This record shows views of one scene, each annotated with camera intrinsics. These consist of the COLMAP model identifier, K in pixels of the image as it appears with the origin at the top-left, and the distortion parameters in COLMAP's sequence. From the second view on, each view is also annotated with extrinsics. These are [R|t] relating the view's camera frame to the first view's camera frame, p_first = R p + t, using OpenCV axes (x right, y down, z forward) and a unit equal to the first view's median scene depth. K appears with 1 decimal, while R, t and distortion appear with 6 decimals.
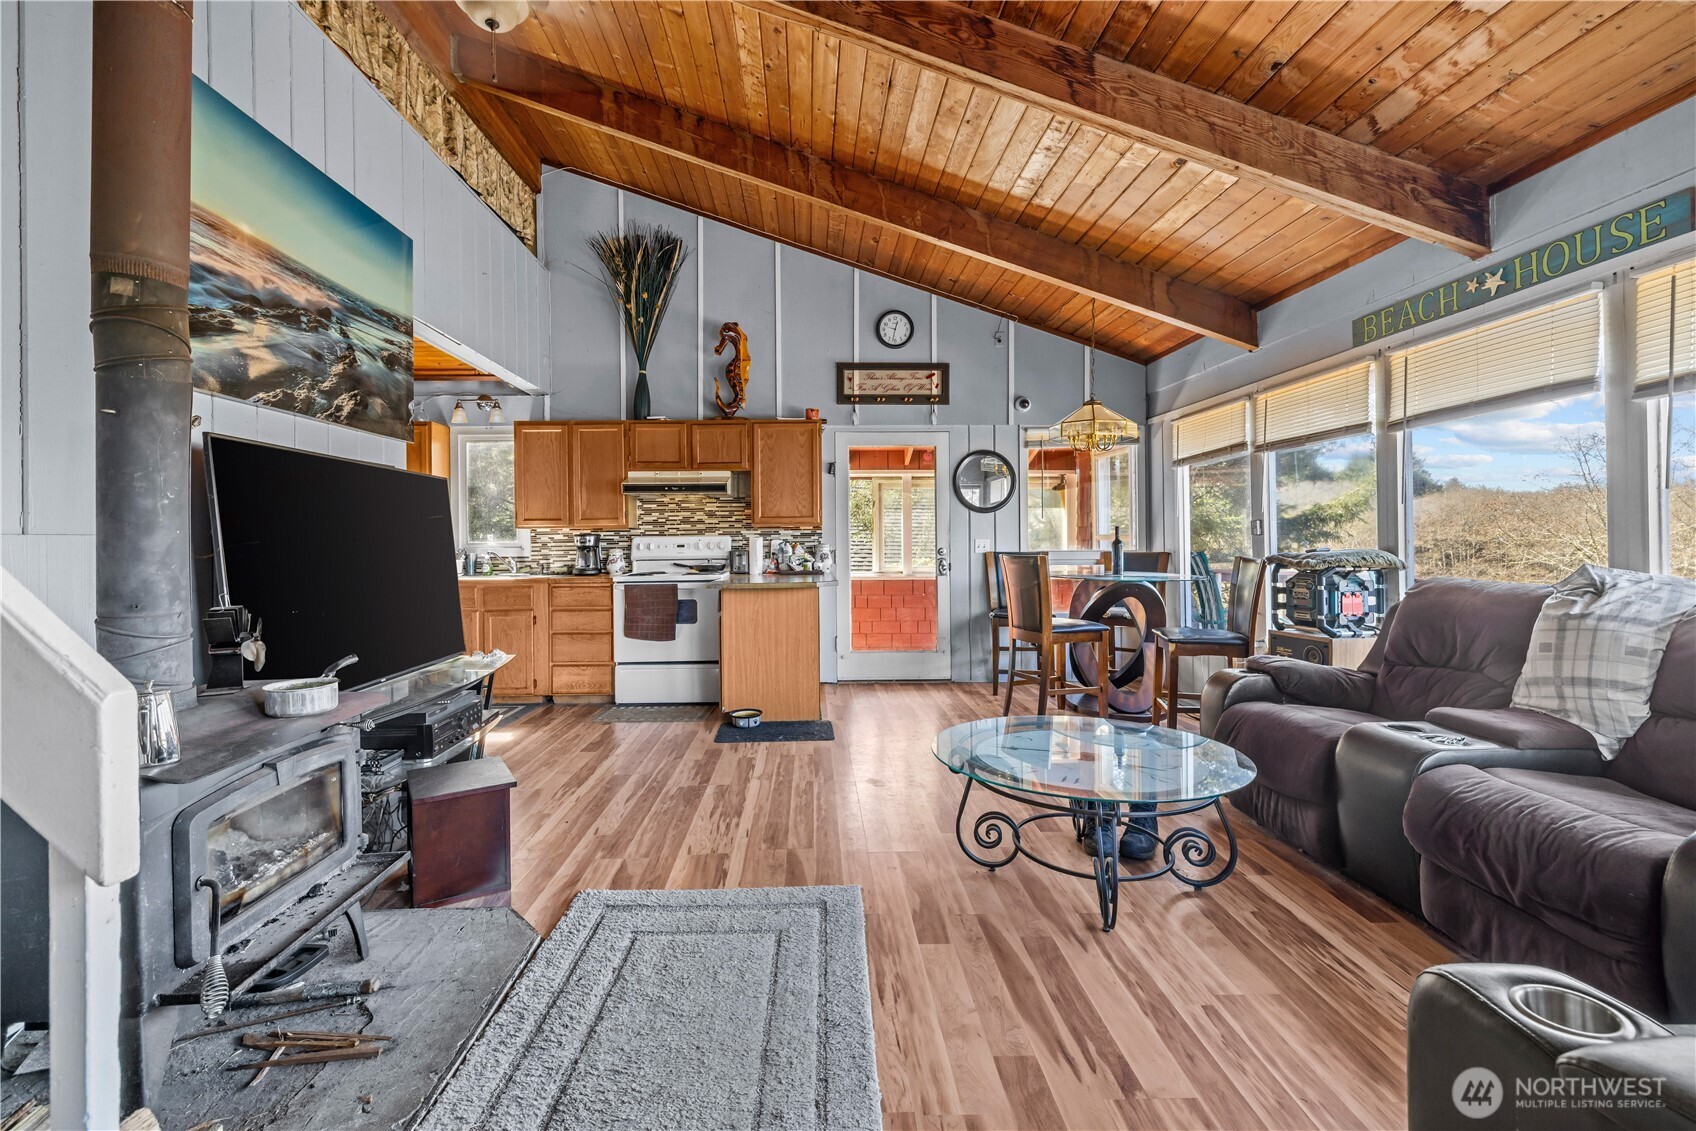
lens RADIAL K [[715.7, 0, 849.3], [0, 715.7, 552.9], [0, 0, 1]] dist [0.002969, 0.000739]
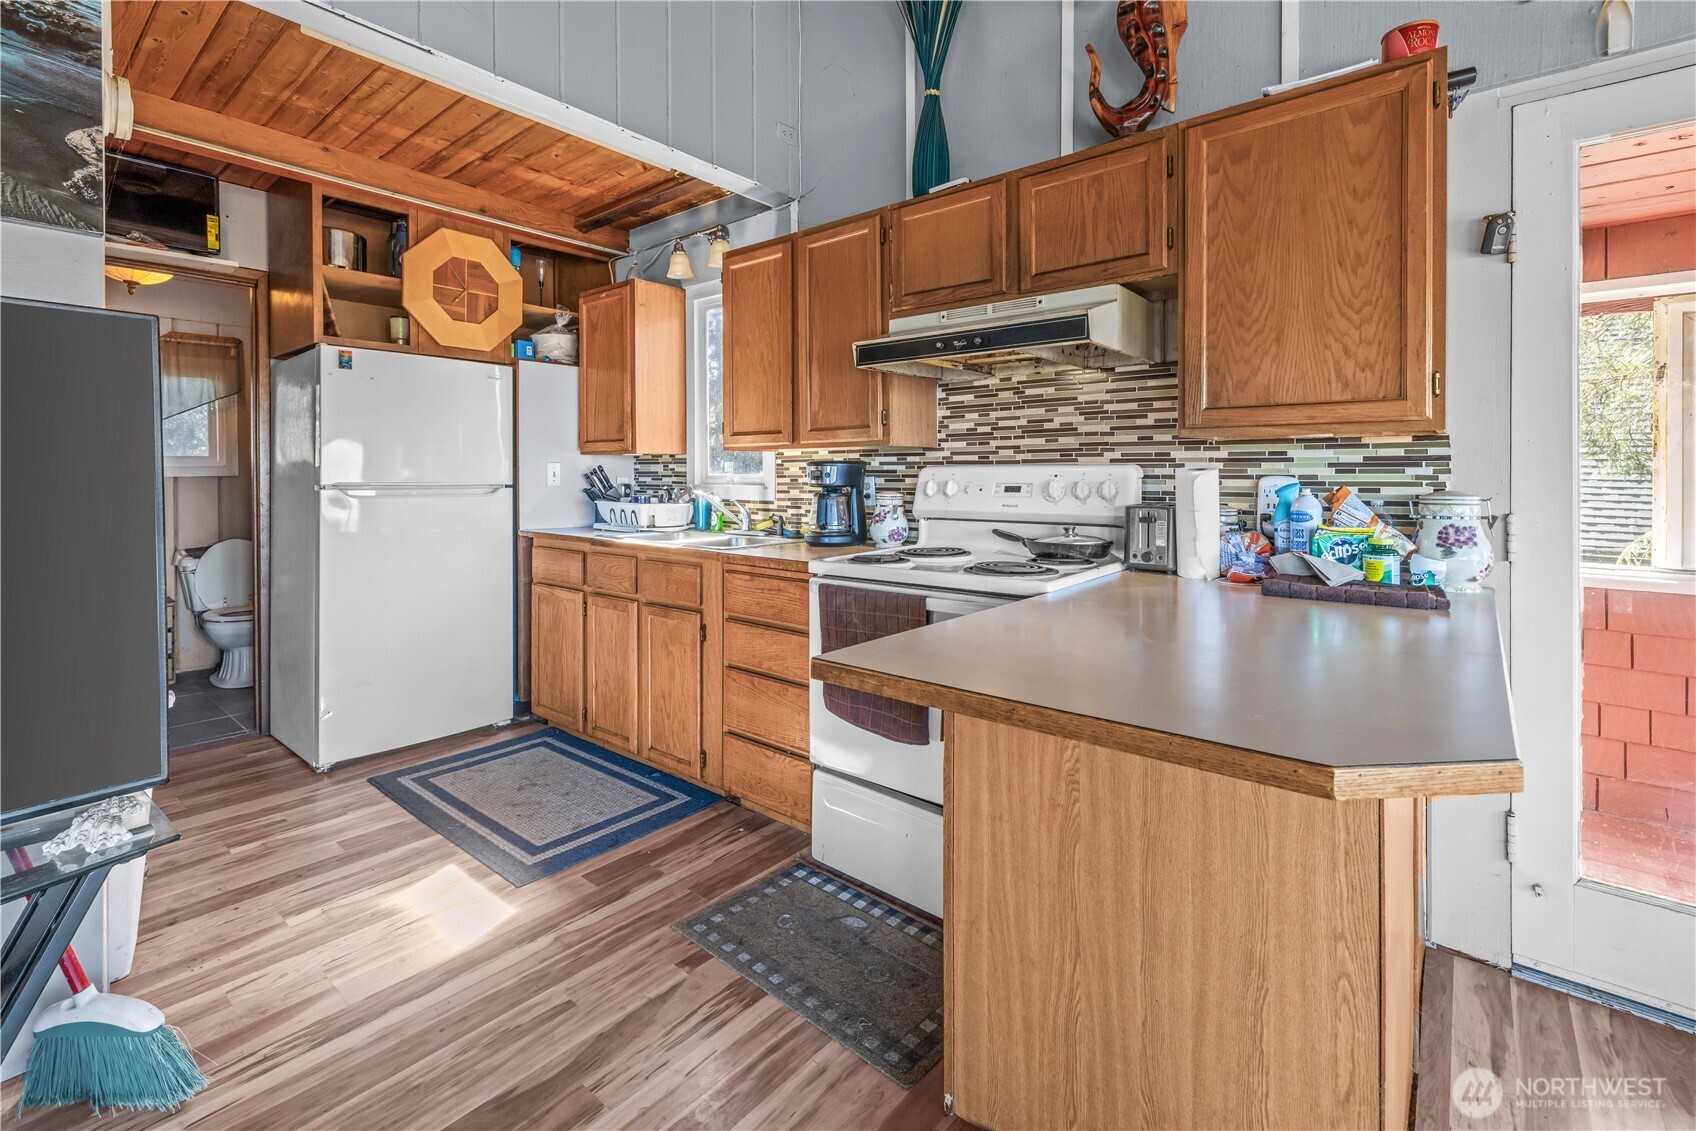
lens RADIAL K [[751.9, 0, 847.9], [0, 751.9, 474.2], [0, 0, 1]] dist [0.002343, -0.000076]
pose [[0.732821, 0.010638, -0.680338, -0.008544], [-0.016709, 0.999858, -0.002364, -0.015750], [0.680216, 0.013100, 0.732895, 0.615954]]
